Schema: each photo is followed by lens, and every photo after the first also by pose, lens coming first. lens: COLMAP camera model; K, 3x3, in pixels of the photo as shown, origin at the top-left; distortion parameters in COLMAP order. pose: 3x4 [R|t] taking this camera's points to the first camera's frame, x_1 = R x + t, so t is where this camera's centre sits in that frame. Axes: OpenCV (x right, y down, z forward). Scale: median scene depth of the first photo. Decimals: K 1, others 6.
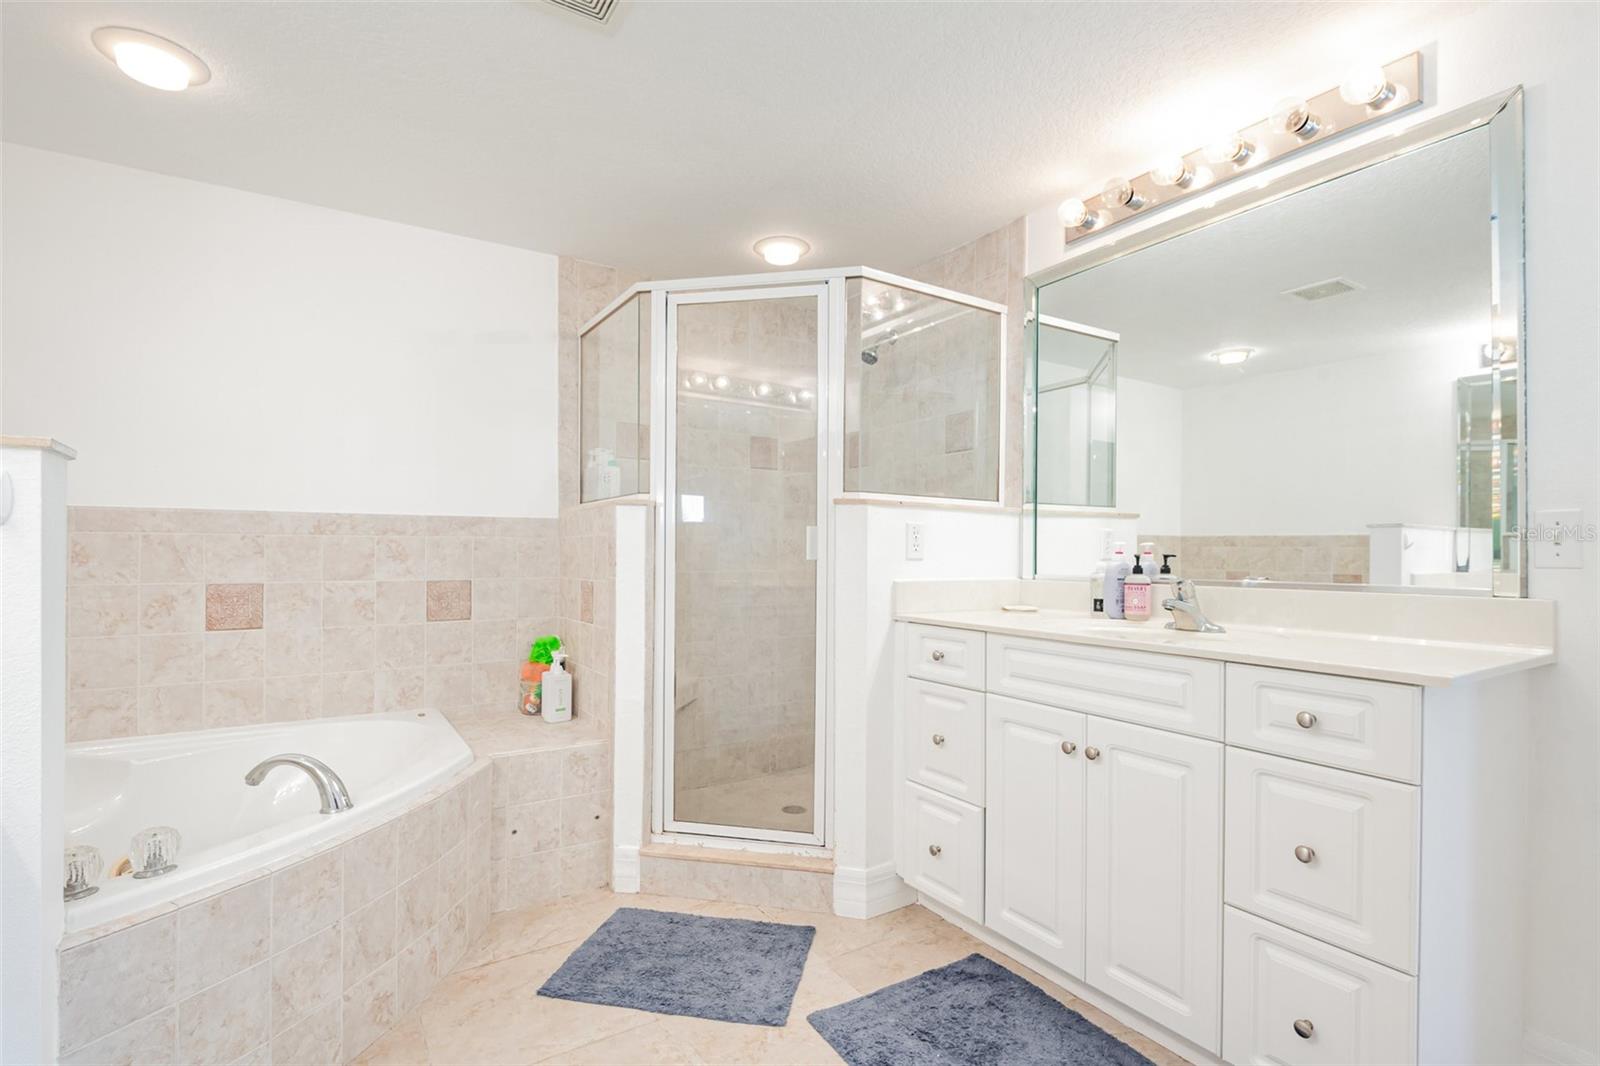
lens RADIAL K [[748.4, 0, 801.4], [0, 748.4, 543.9], [0, 0, 1]] dist [0.004678, -0.000201]
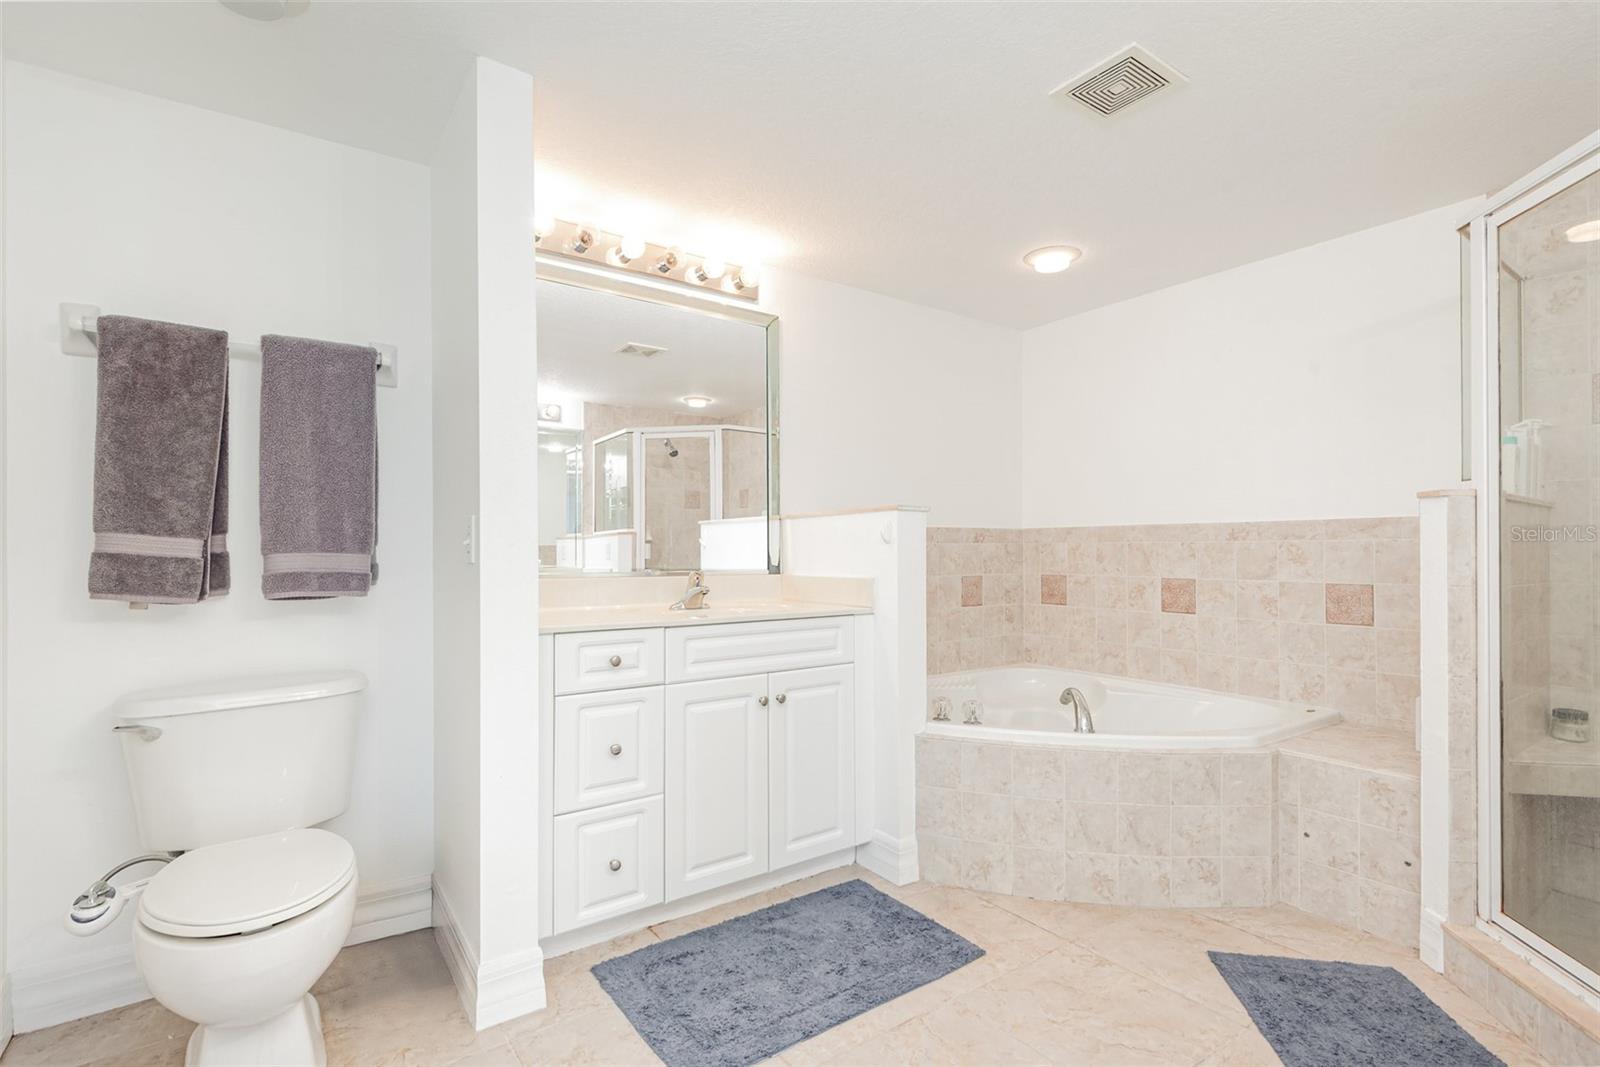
lens RADIAL K [[748.4, 0, 801.4], [0, 748.4, 544.4], [0, 0, 1]] dist [0.004678, -0.000201]
pose [[0.053502, -0.012735, -0.998487, 0.553145], [0.008928, 0.999885, -0.012275, 0.002490], [0.998528, -0.008258, 0.053610, 0.259606]]
